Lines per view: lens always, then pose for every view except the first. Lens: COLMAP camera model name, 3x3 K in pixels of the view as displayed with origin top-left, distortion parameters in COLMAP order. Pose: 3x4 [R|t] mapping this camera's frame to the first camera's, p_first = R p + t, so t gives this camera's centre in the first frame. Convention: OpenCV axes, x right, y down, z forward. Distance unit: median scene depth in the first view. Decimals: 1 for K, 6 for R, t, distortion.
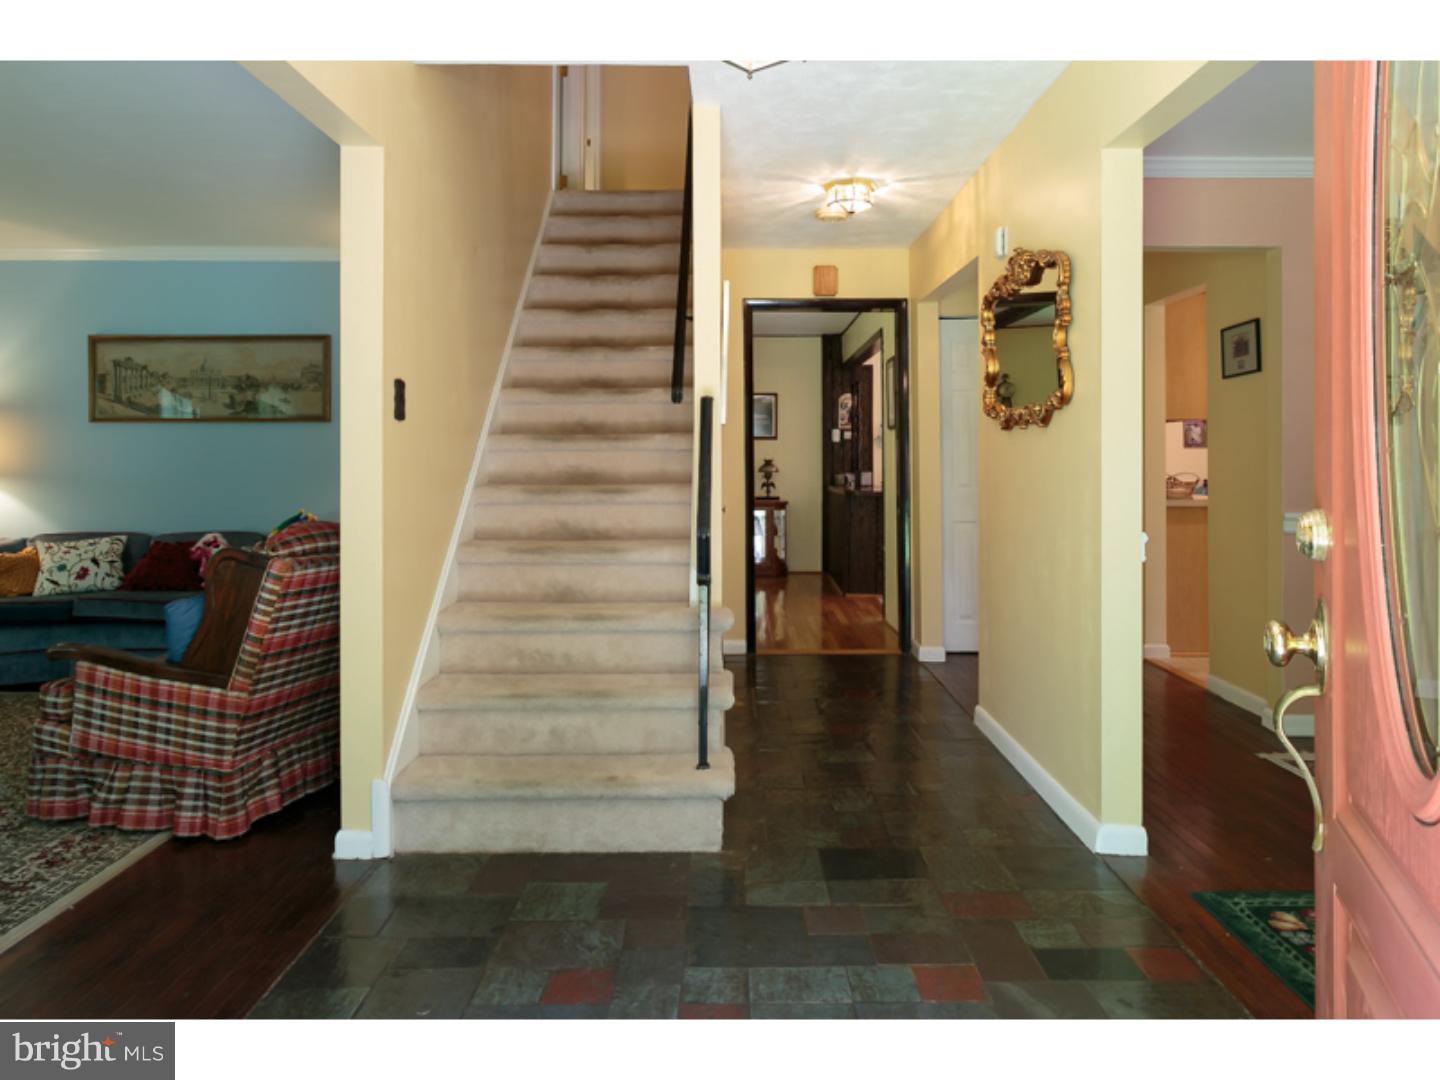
lens RADIAL K [[934.3, 0, 728.2], [0, 934.3, 468.4], [0, 0, 1]] dist [-0.007225, -0.001417]
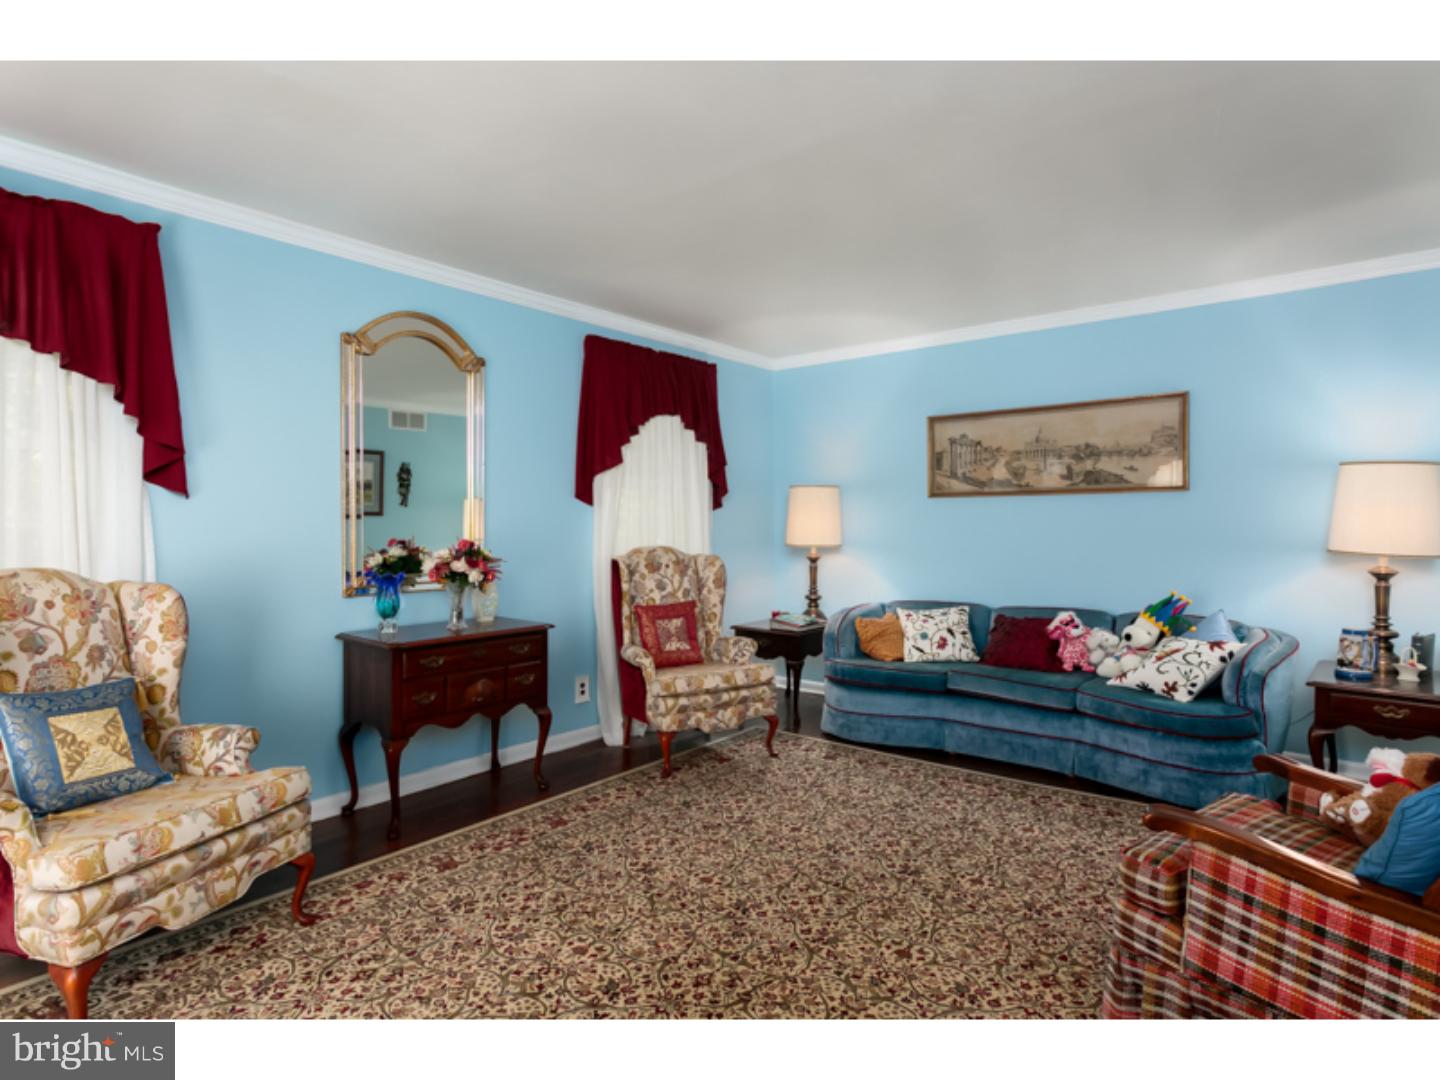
lens RADIAL K [[757.0, 0, 721.4], [0, 757.0, 537.0], [0, 0, 1]] dist [0.001088, -0.000112]
pose [[0.774199, 0.008026, -0.632891, -0.347142], [0.000375, 0.999914, 0.013140, -0.017043], [0.632942, -0.010410, 0.774129, 0.187328]]
